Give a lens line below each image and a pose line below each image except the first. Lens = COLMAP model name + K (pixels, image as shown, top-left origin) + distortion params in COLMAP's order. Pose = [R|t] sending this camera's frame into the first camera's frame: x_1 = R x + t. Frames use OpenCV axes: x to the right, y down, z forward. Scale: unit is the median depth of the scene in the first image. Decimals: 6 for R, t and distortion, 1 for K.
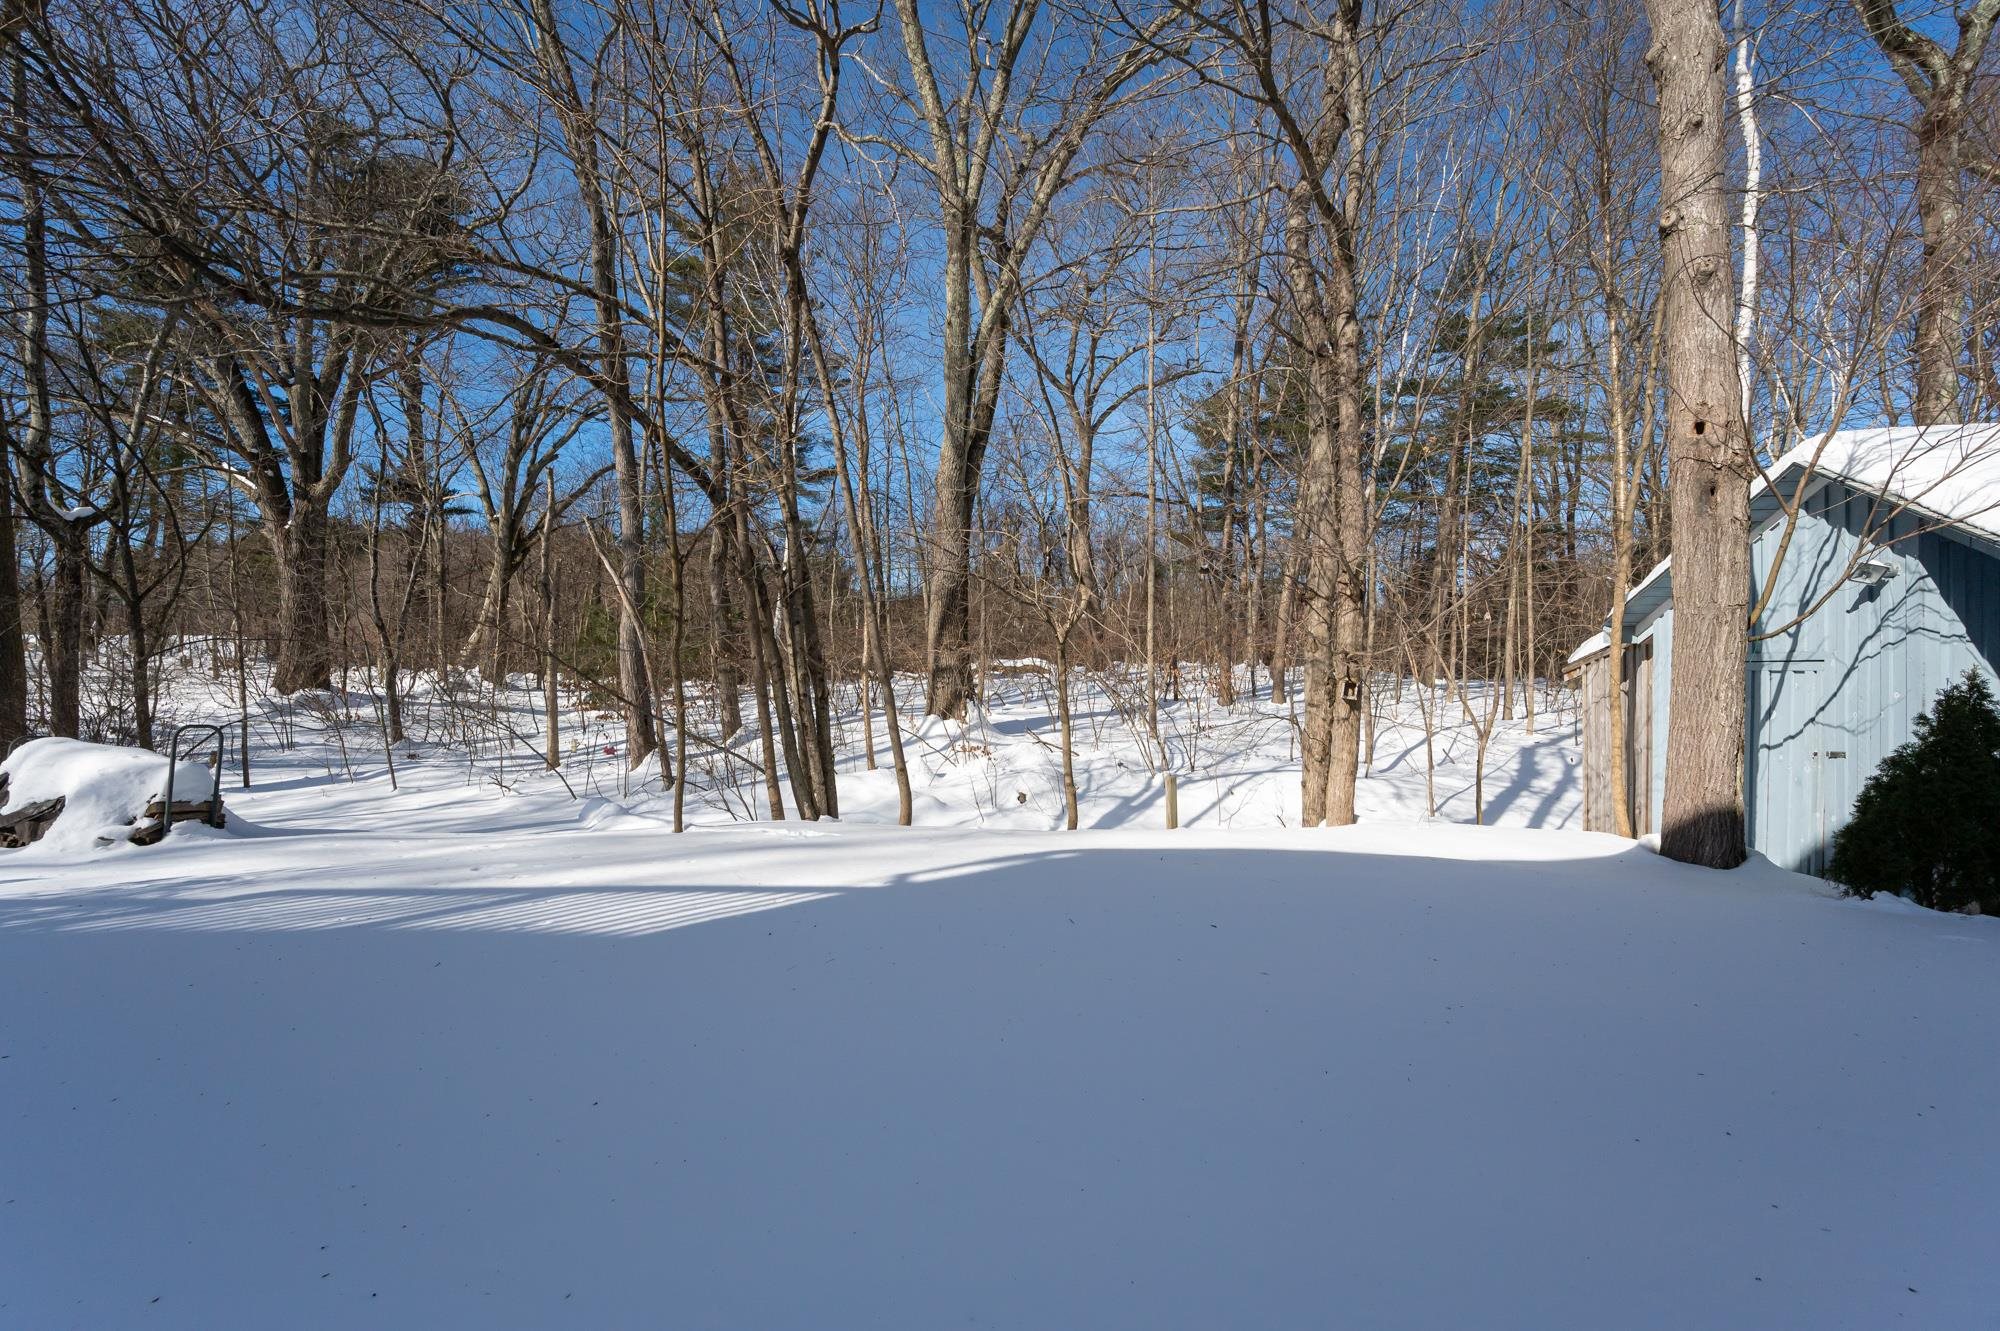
lens RADIAL K [[845.0, 0, 1000.0], [0, 845.0, 665.5], [0, 0, 1]] dist [-0.001369, -0.000281]
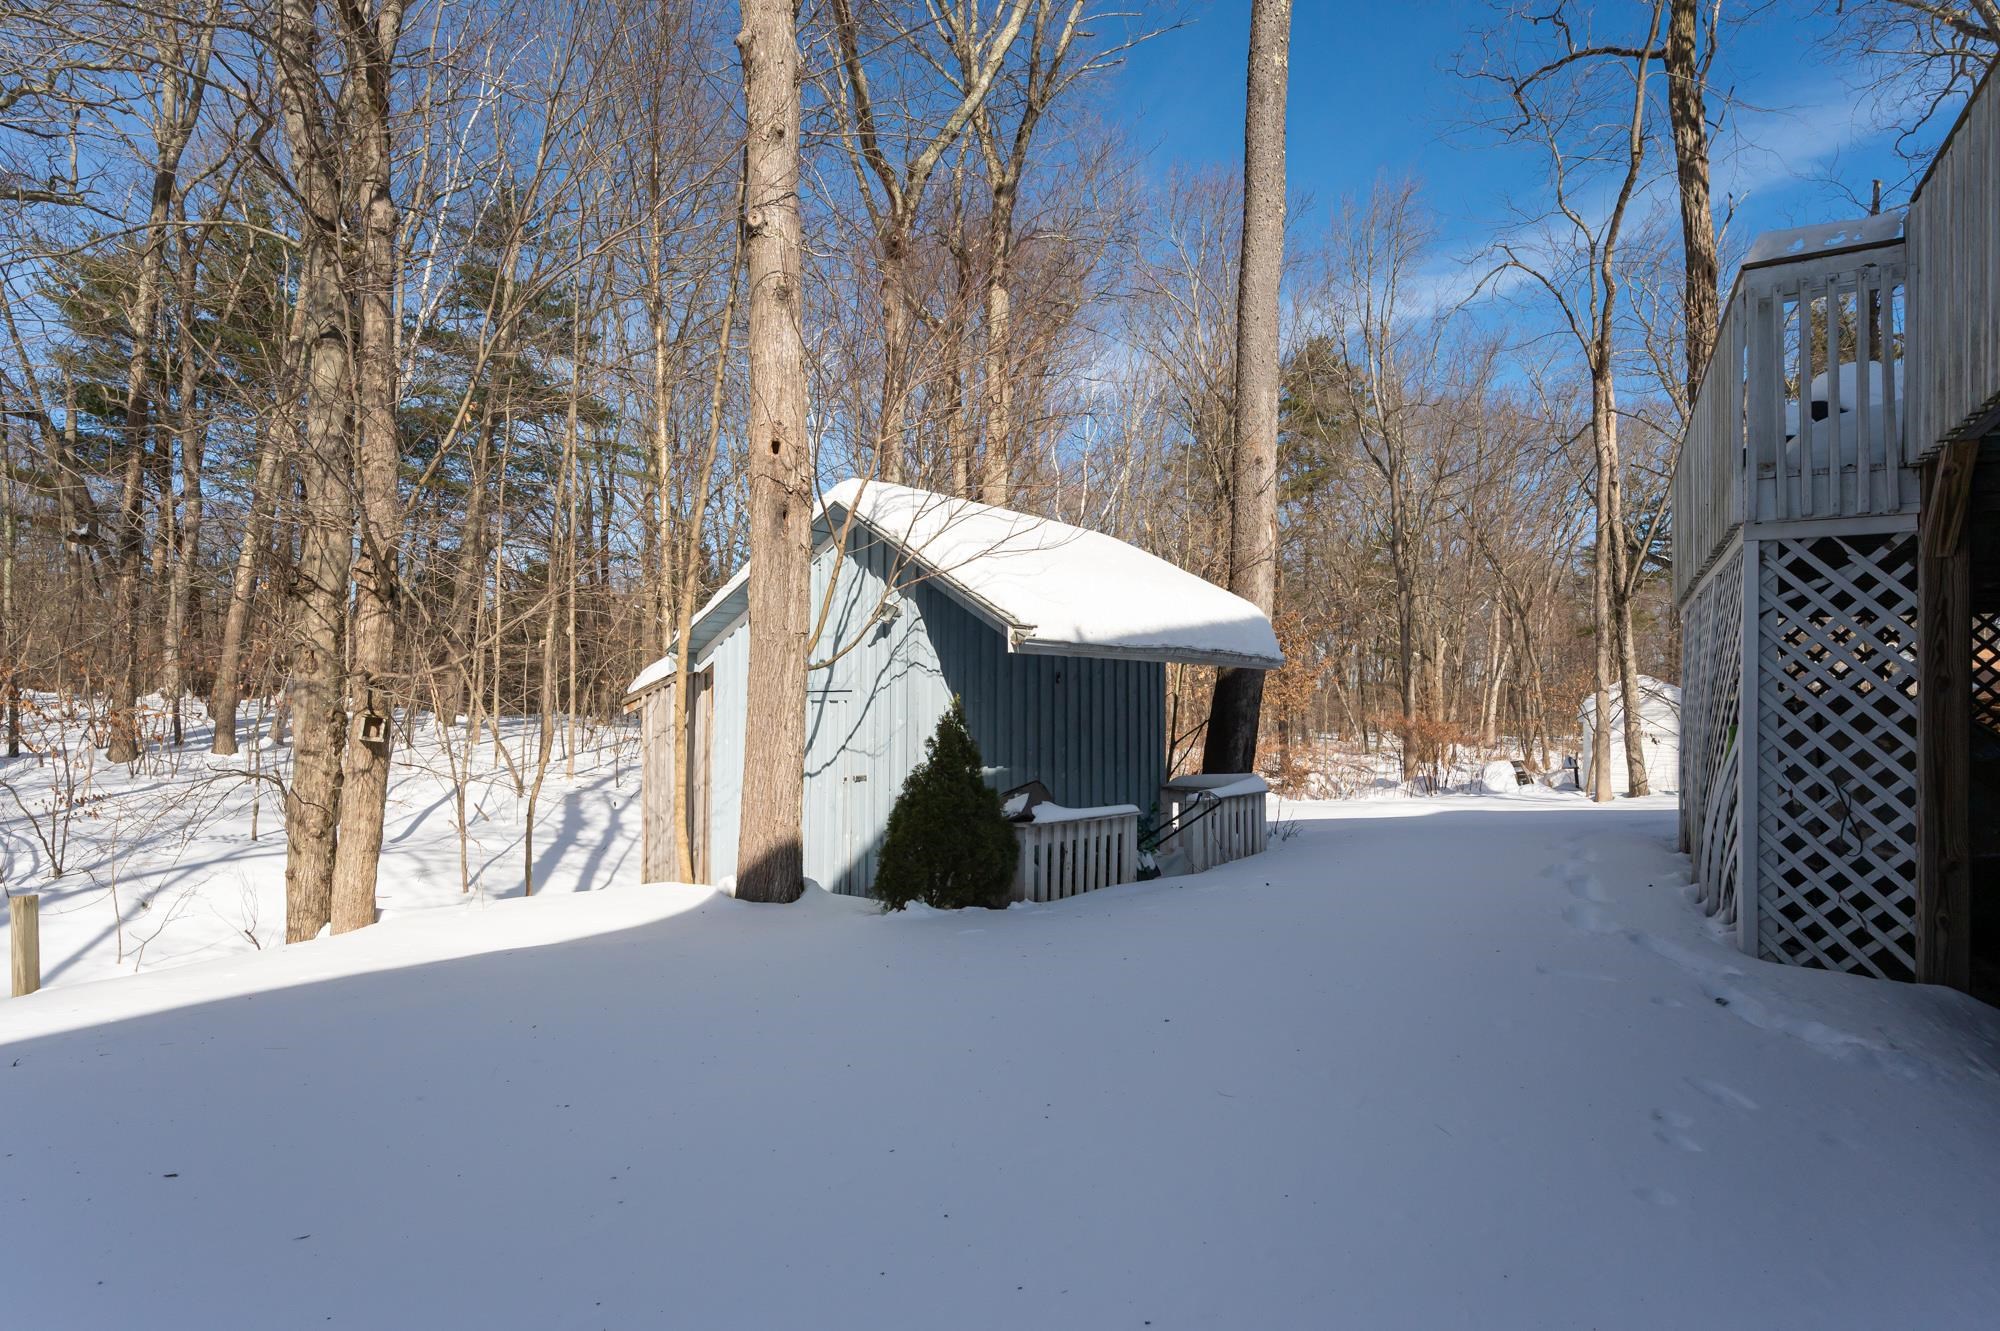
lens RADIAL K [[1017.8, 0, 1000.1], [0, 1017.8, 681.8], [0, 0, 1]] dist [-0.004591, -0.000220]
pose [[0.548633, 0.017922, 0.835871, 0.002239], [-0.000890, 0.999782, -0.020852, 0.007286], [-0.836063, 0.010696, 0.548529, 0.107272]]
